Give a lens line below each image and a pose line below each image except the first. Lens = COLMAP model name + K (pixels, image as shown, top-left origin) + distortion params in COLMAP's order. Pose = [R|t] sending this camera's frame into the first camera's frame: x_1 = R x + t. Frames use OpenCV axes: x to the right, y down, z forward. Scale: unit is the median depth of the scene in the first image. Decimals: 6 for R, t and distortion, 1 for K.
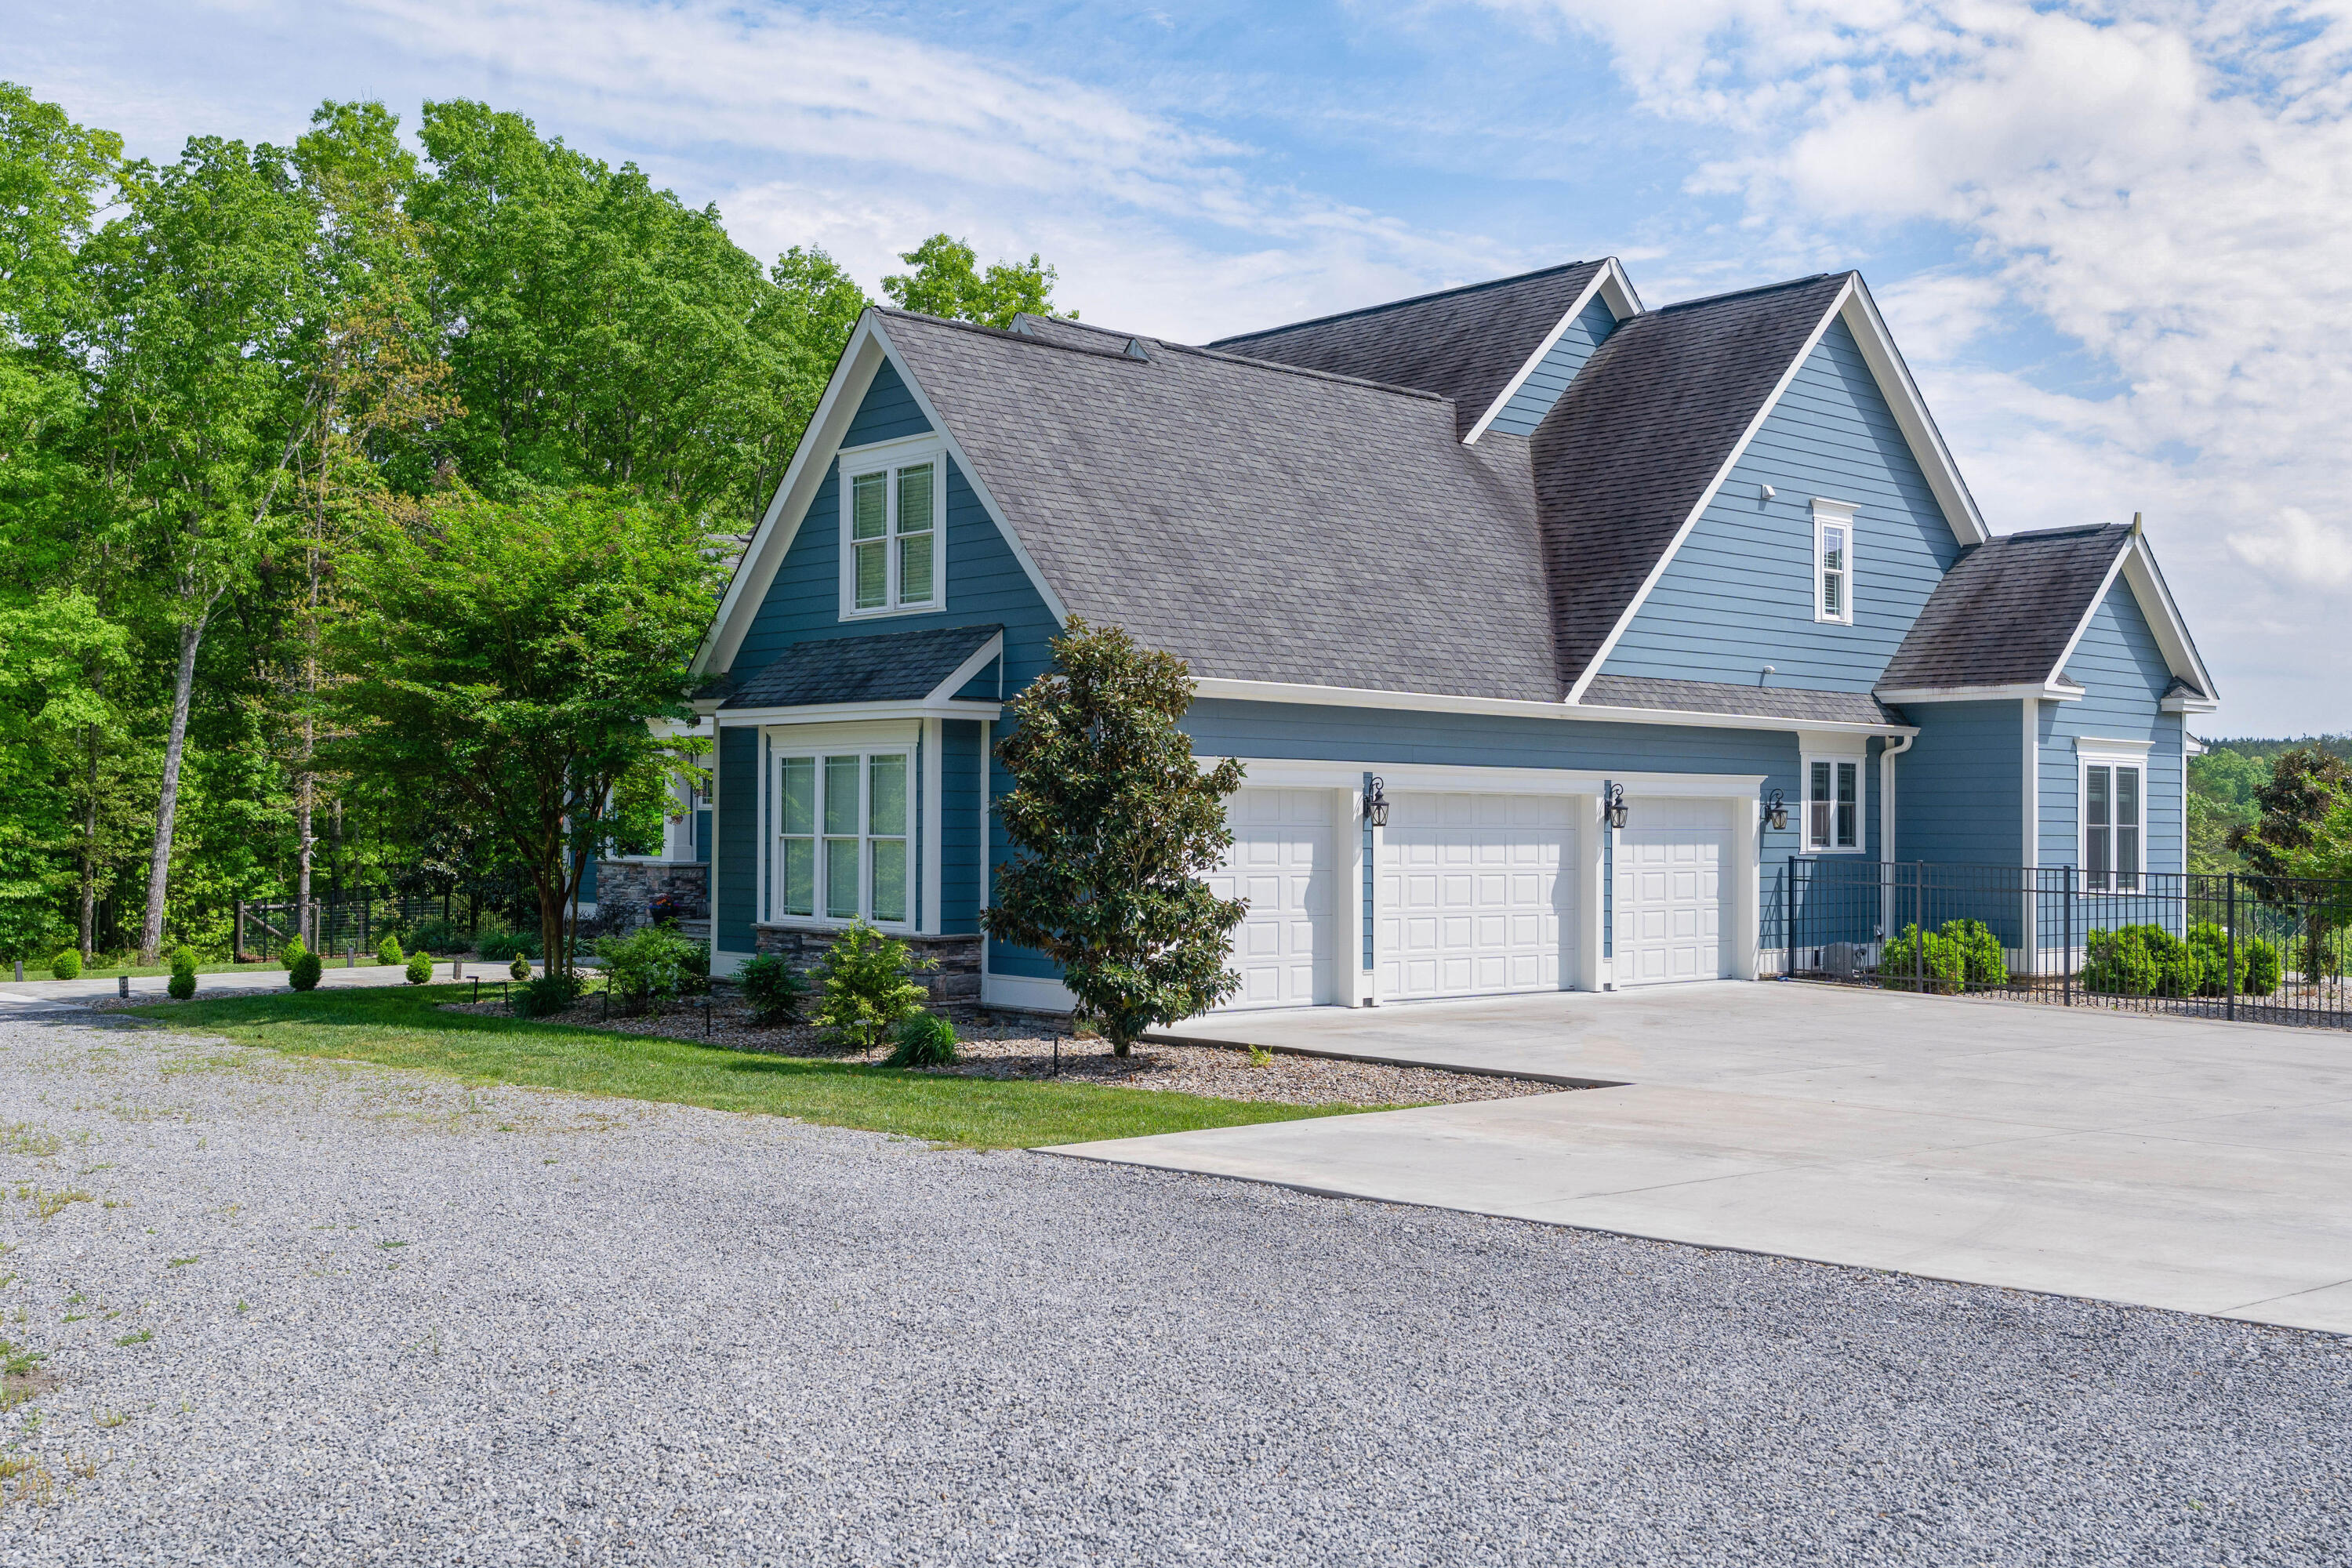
lens RADIAL K [[2454.2, 0, 1147.6], [0, 2454.2, 789.4], [0, 0, 1]] dist [0.013233, 0.008199]
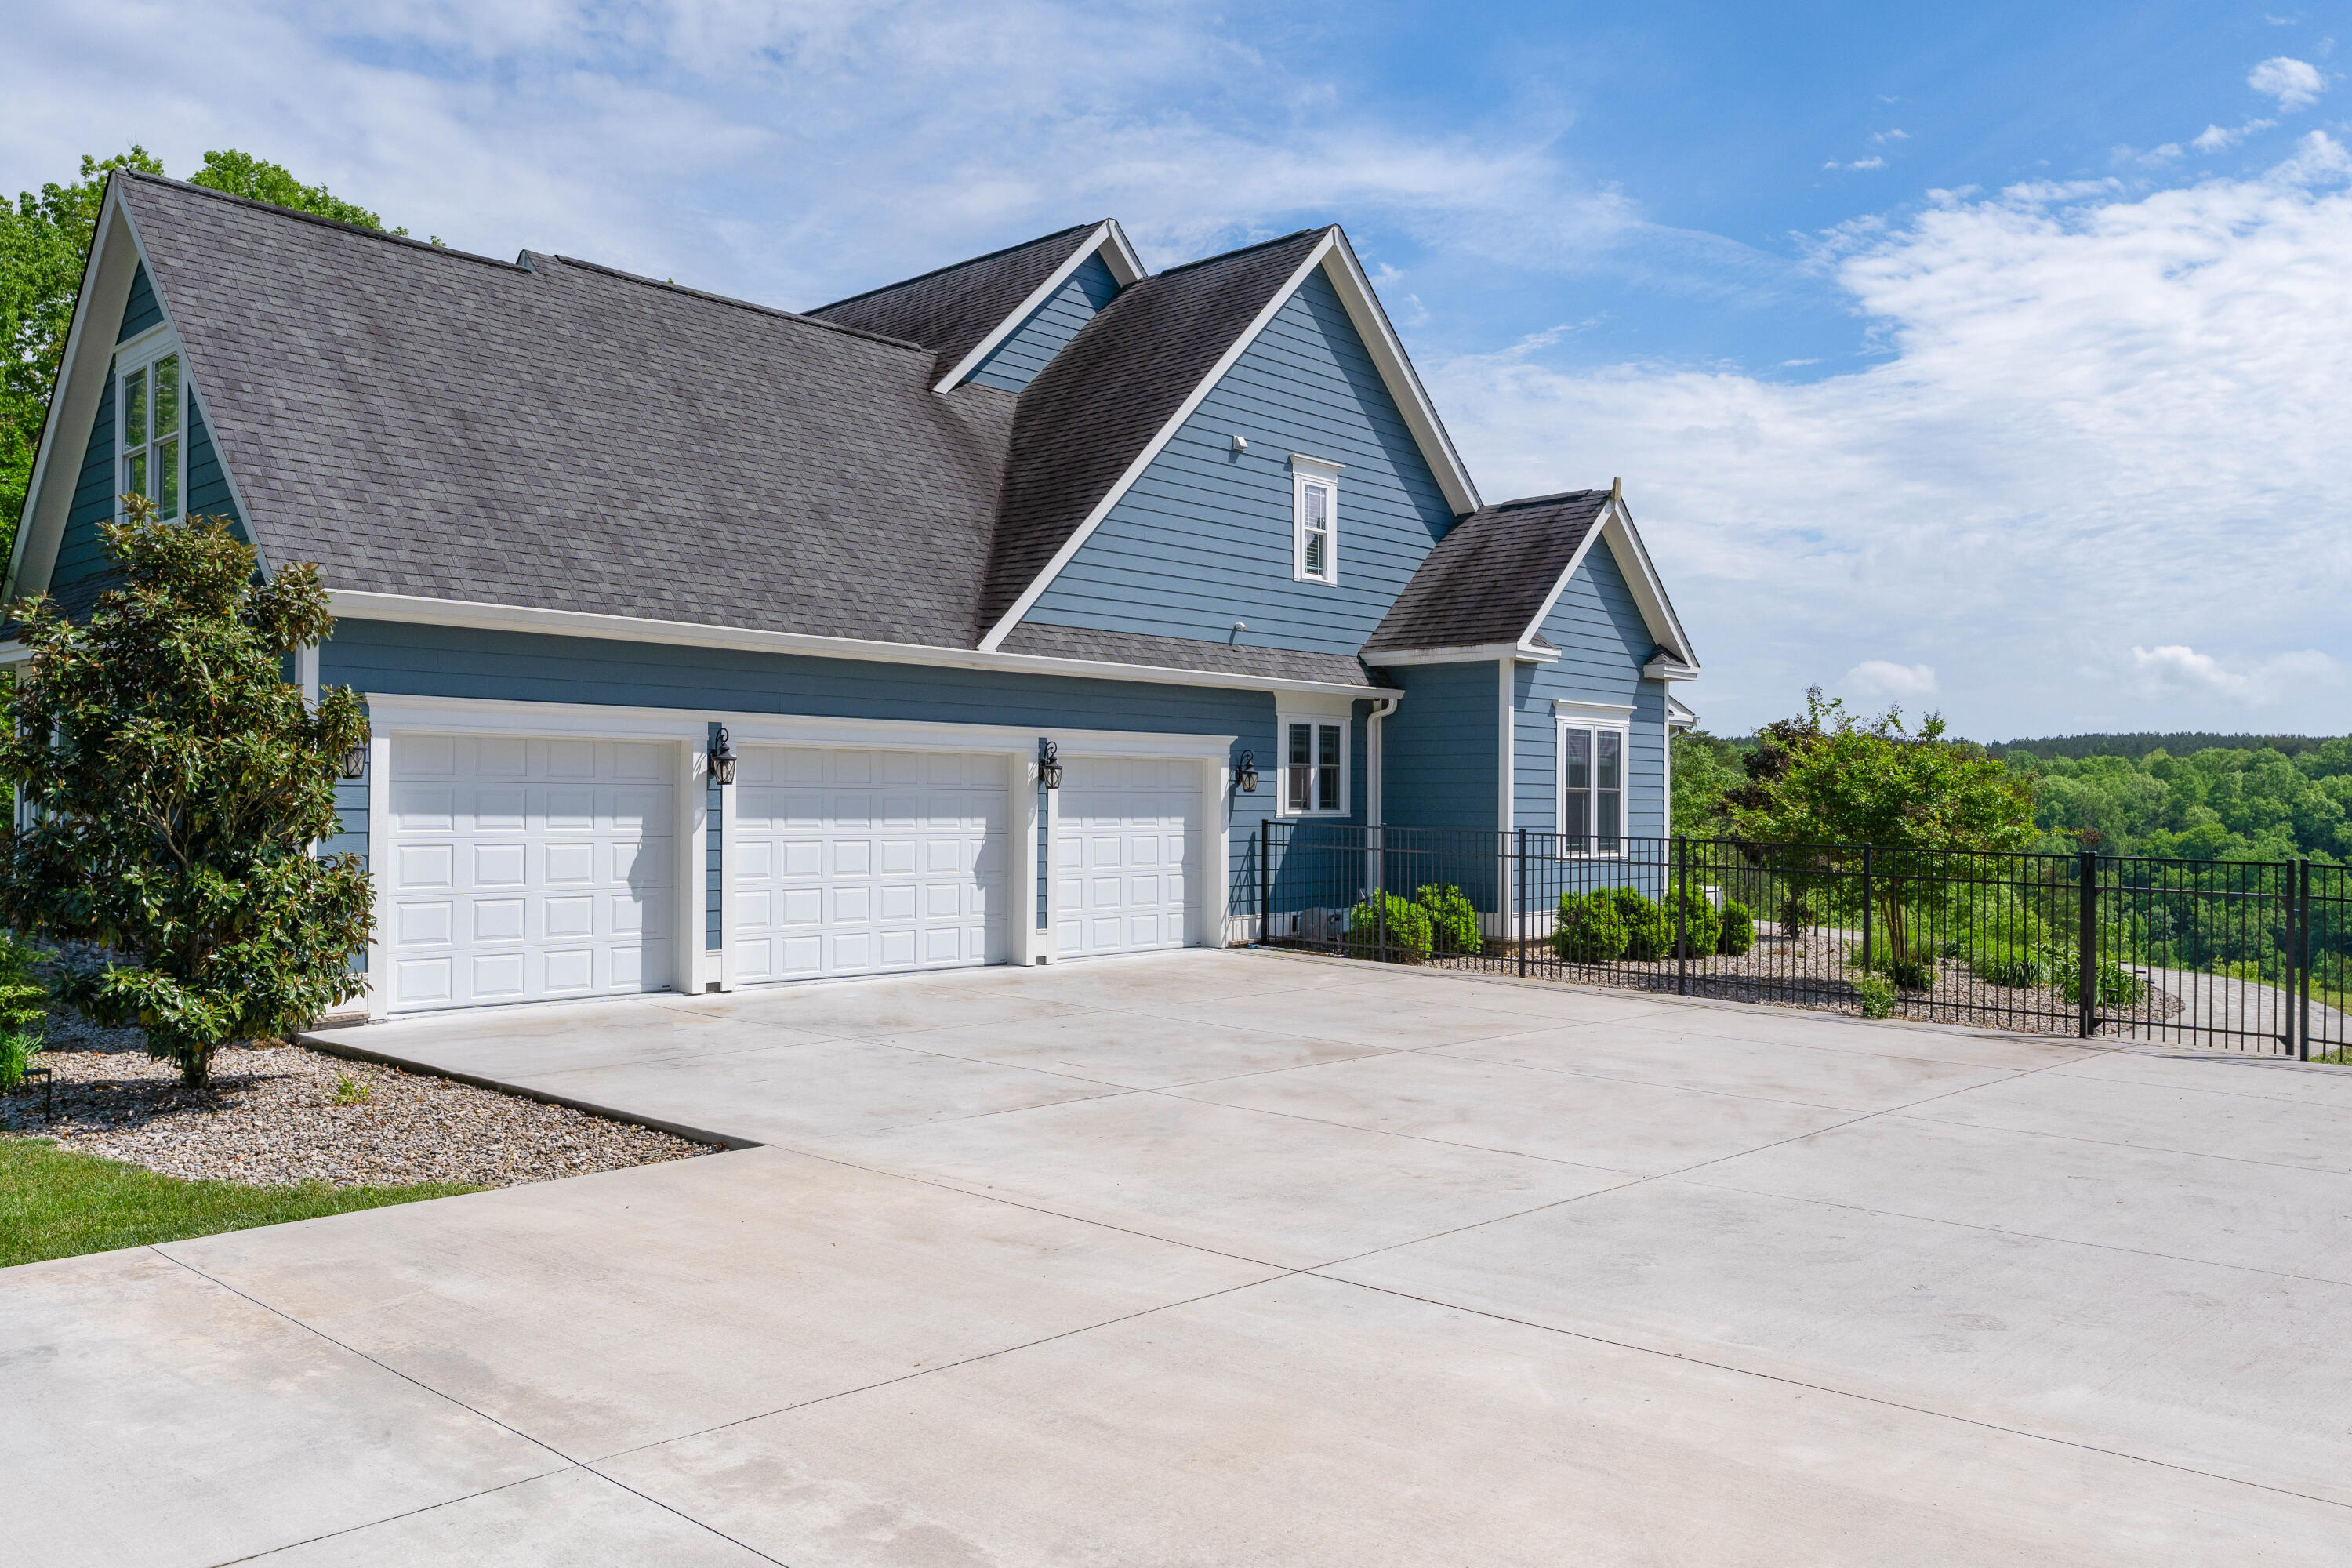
lens RADIAL K [[1821.4, 0, 1176.0], [0, 1821.4, 784.0], [0, 0, 1]] dist [-0.007414, 0.000408]
pose [[0.995644, 0.000433, 0.093241, 0.158980], [-0.000880, 0.999988, 0.004749, 0.009633], [-0.093237, -0.004810, 0.995632, 0.284241]]
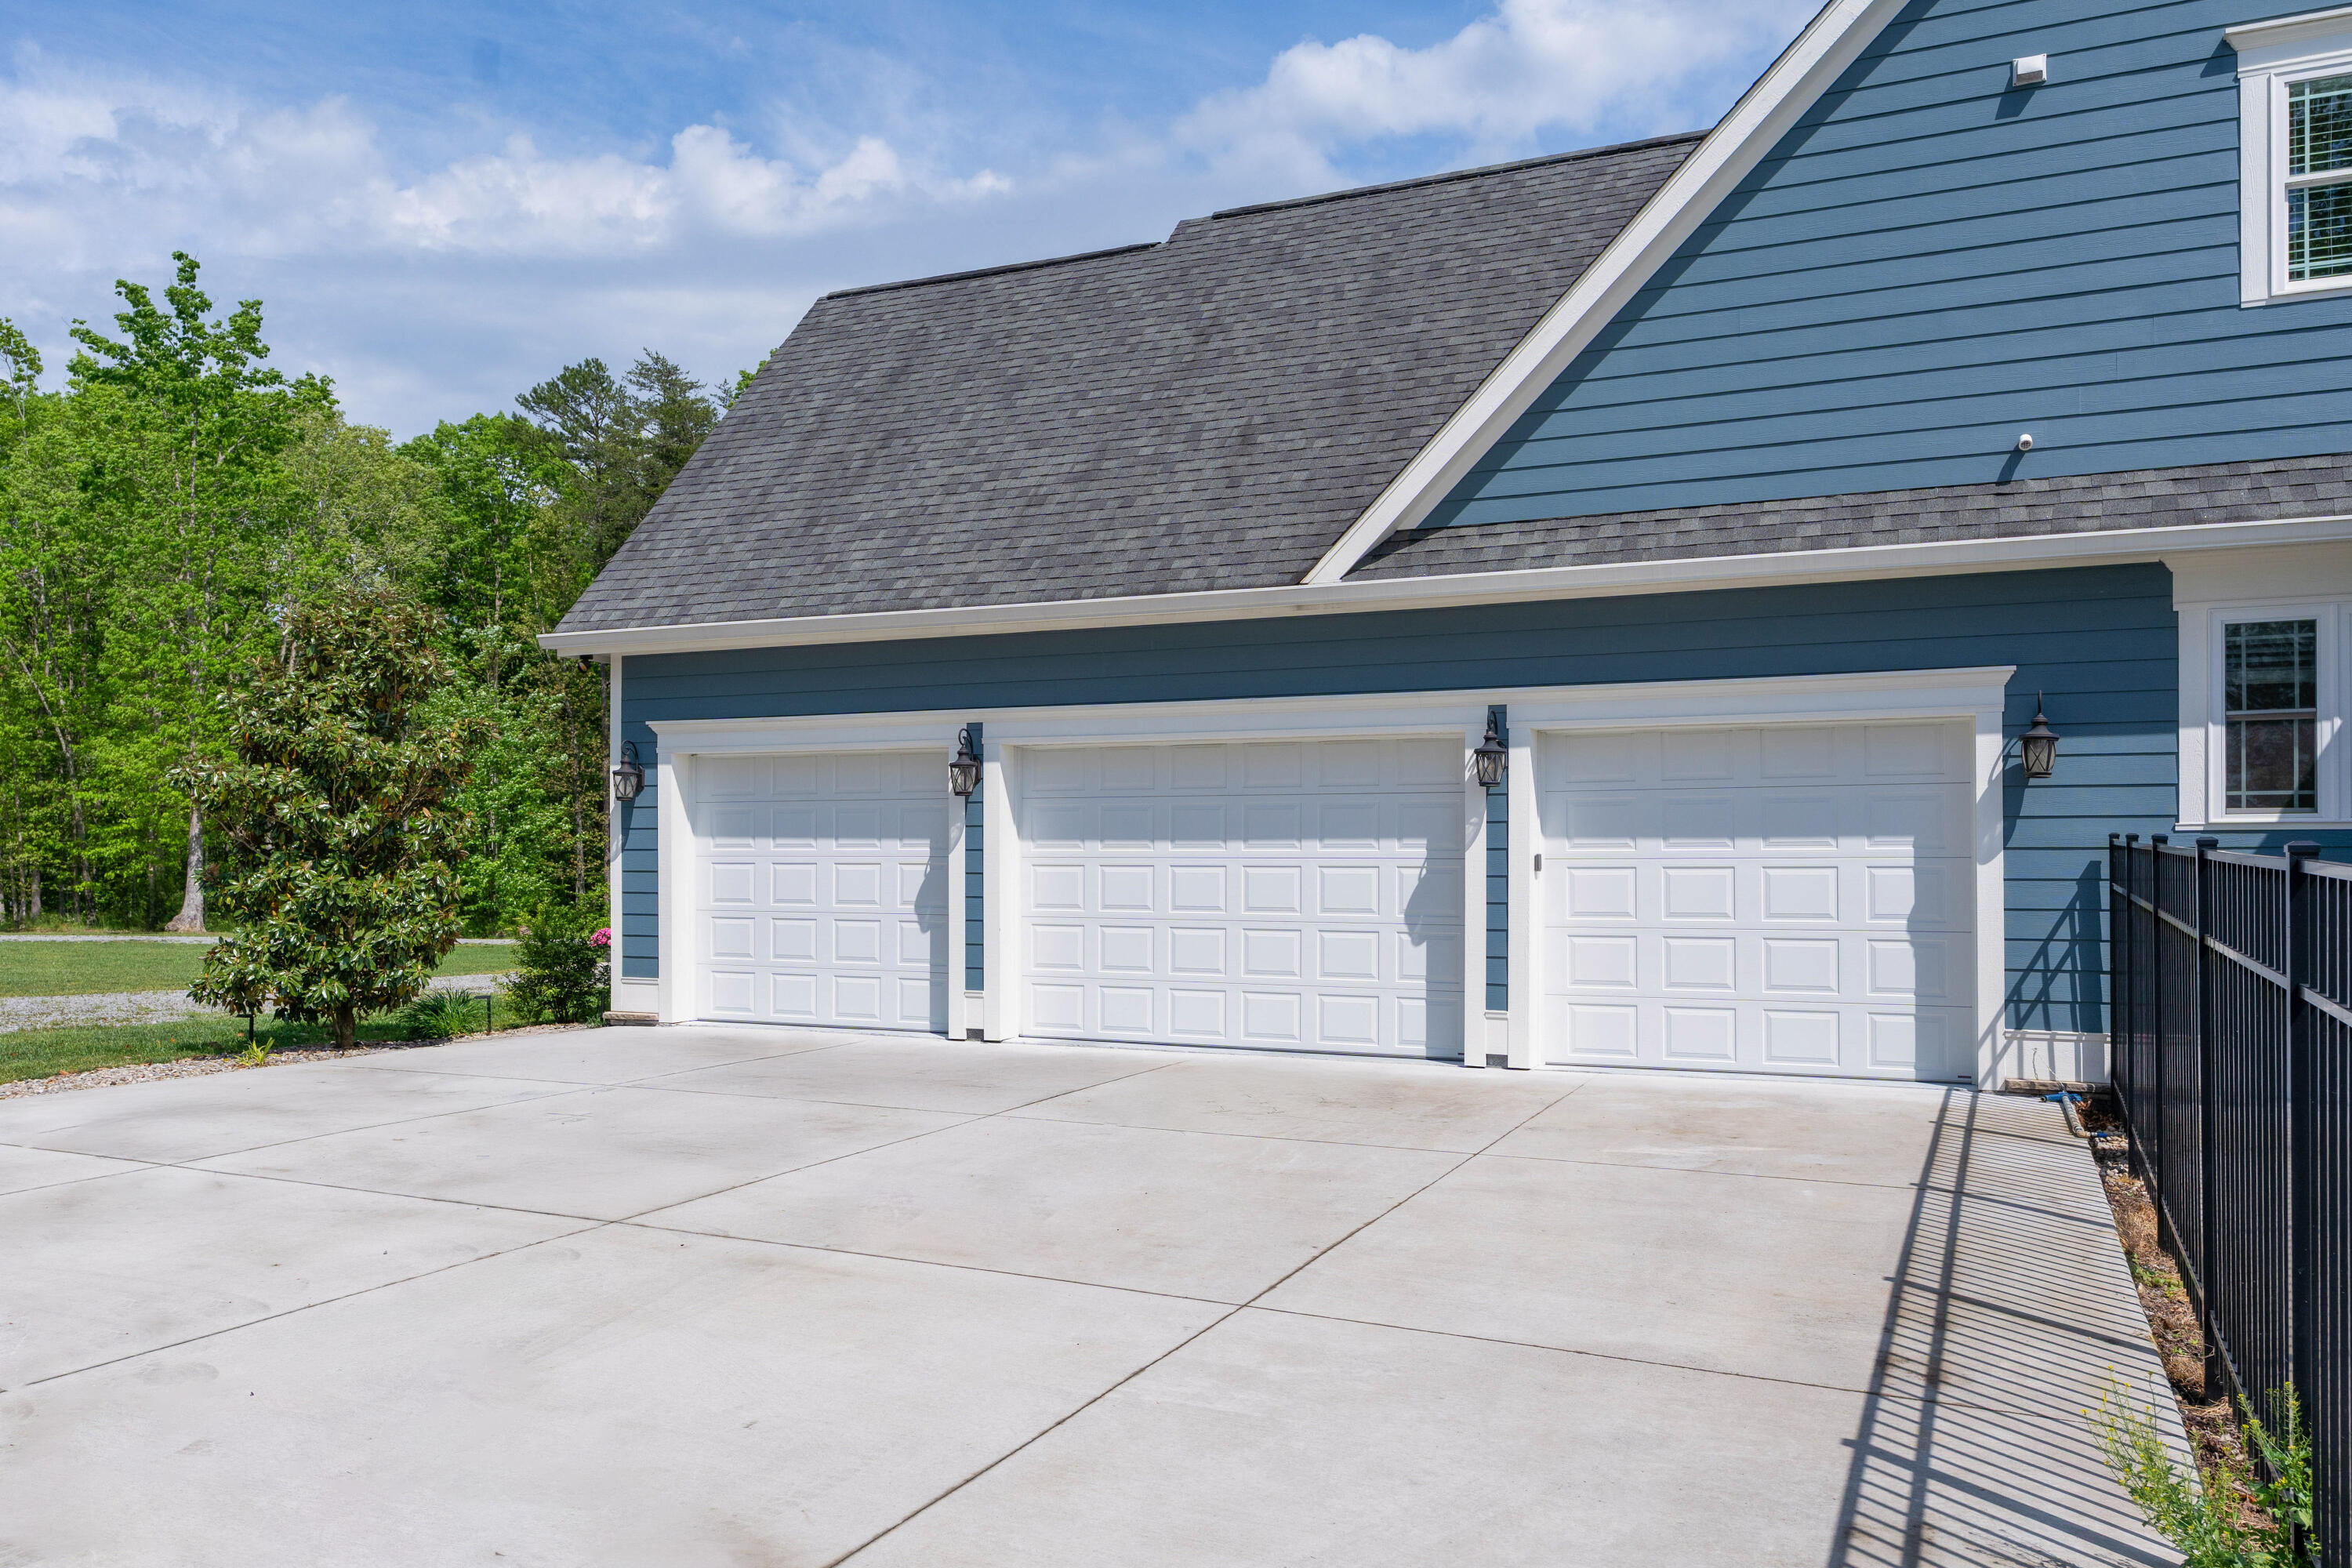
lens RADIAL K [[1918.5, 0, 1174.7], [0, 1918.5, 825.8], [0, 0, 1]] dist [-0.004746, 0.000542]
pose [[0.355512, -0.013307, -0.934577, 0.532464], [0.021347, 0.999753, -0.006115, 0.023734], [0.934428, -0.017776, 0.355709, 0.702887]]
